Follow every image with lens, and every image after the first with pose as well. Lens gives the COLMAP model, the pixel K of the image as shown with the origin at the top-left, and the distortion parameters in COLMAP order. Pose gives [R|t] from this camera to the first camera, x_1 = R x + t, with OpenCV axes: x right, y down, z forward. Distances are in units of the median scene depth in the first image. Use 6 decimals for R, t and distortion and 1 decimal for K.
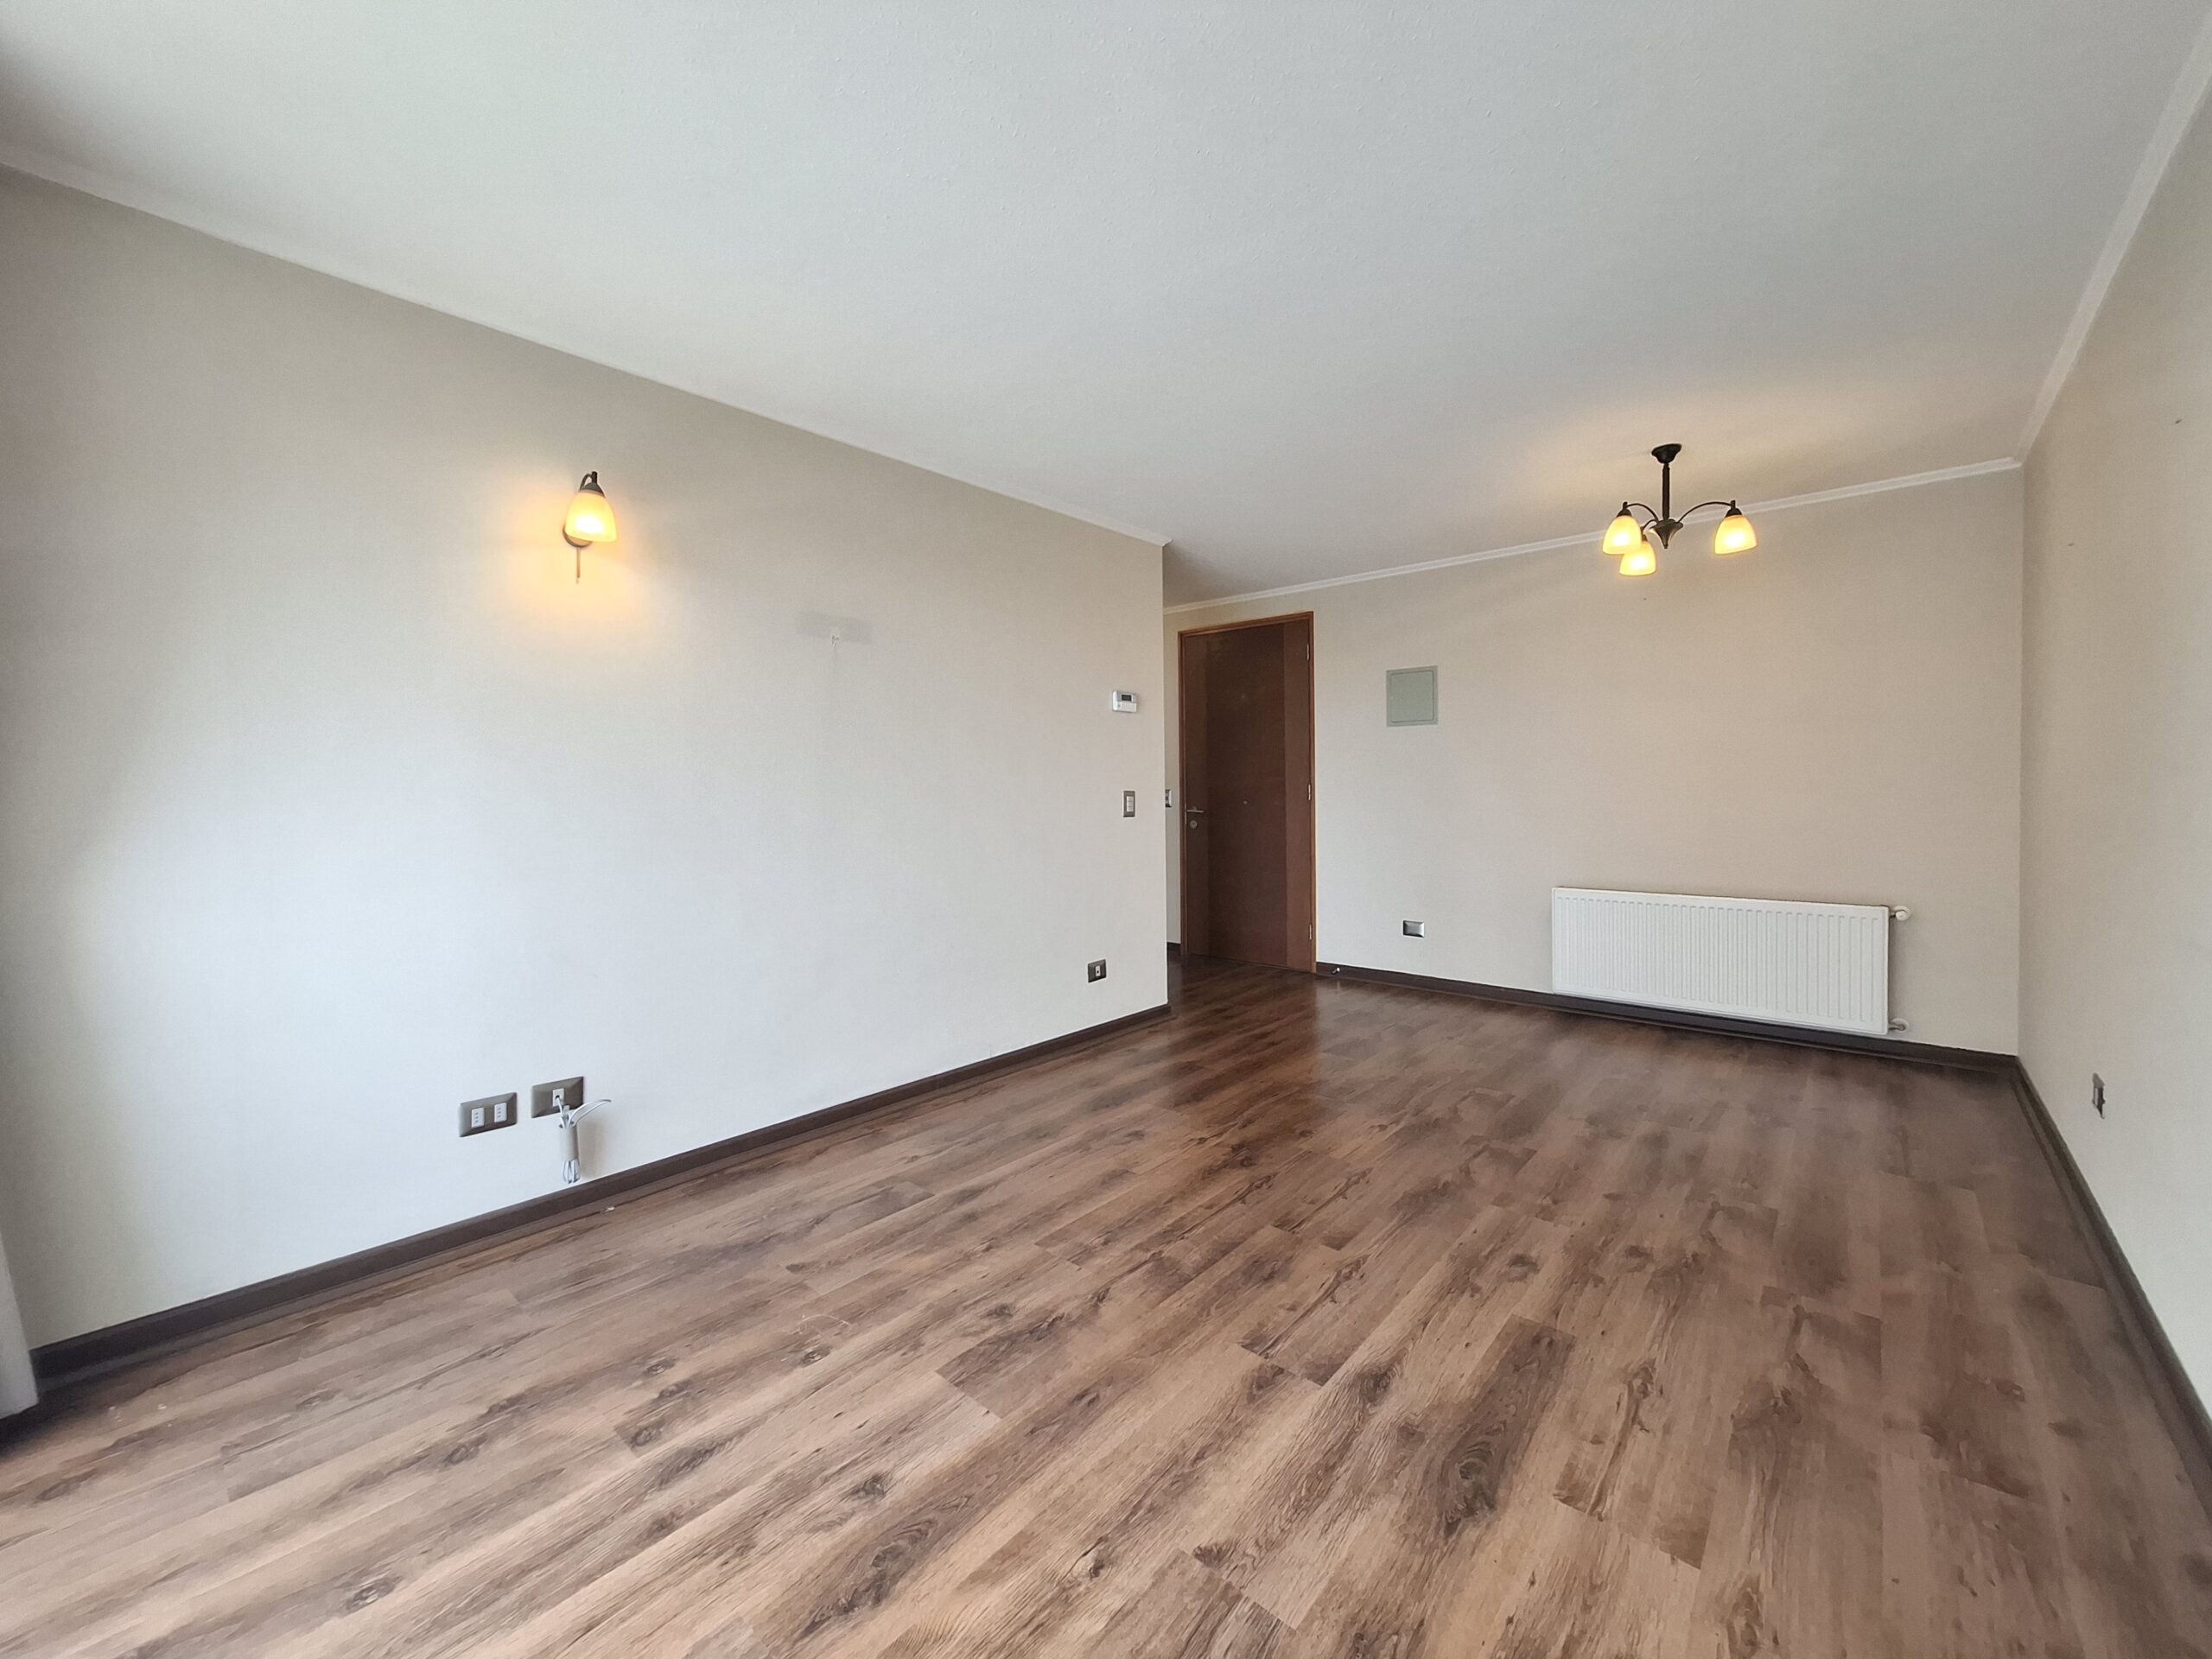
lens RADIAL K [[878.3, 0, 1101.2], [0, 878.3, 807.9], [0, 0, 1]] dist [0.000393, 0.000256]
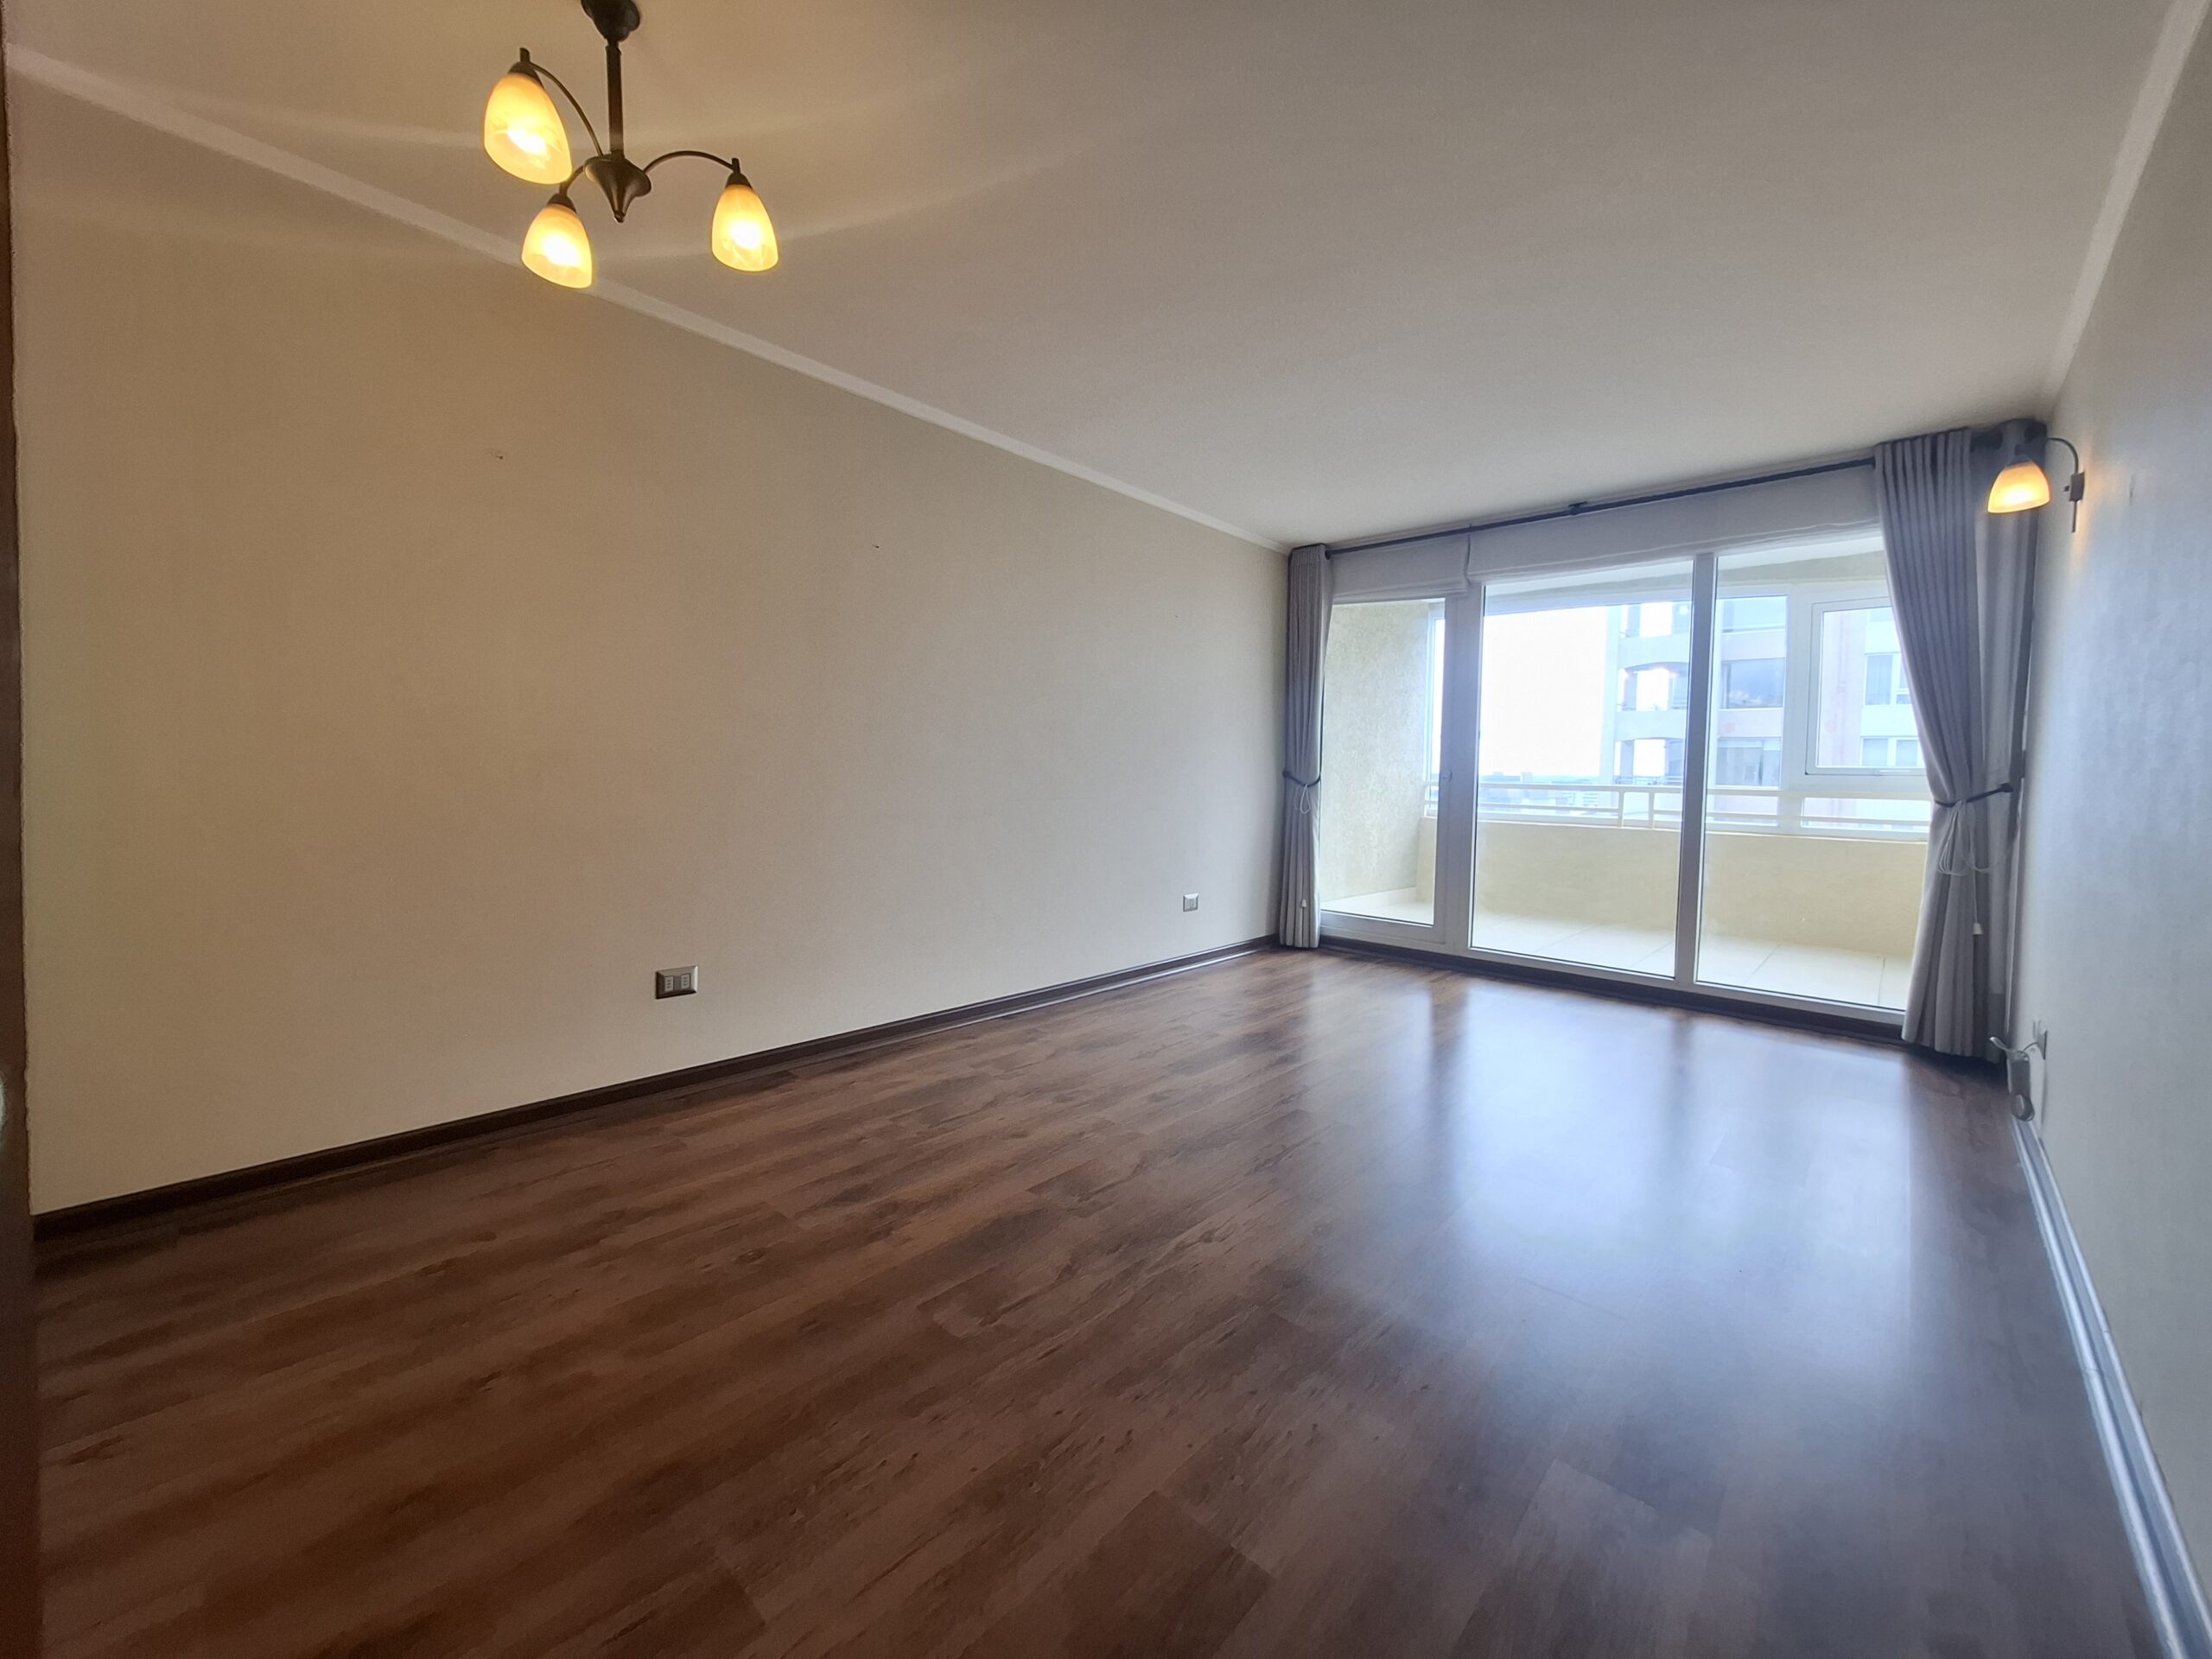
lens RADIAL K [[878.3, 0, 1101.2], [0, 878.3, 807.9], [0, 0, 1]] dist [0.000393, 0.000256]
pose [[-0.999668, -0.021726, 0.013819, 0.519193], [-0.020910, 0.998171, 0.056718, 0.006703], [-0.015026, 0.056410, -0.998295, 2.141679]]
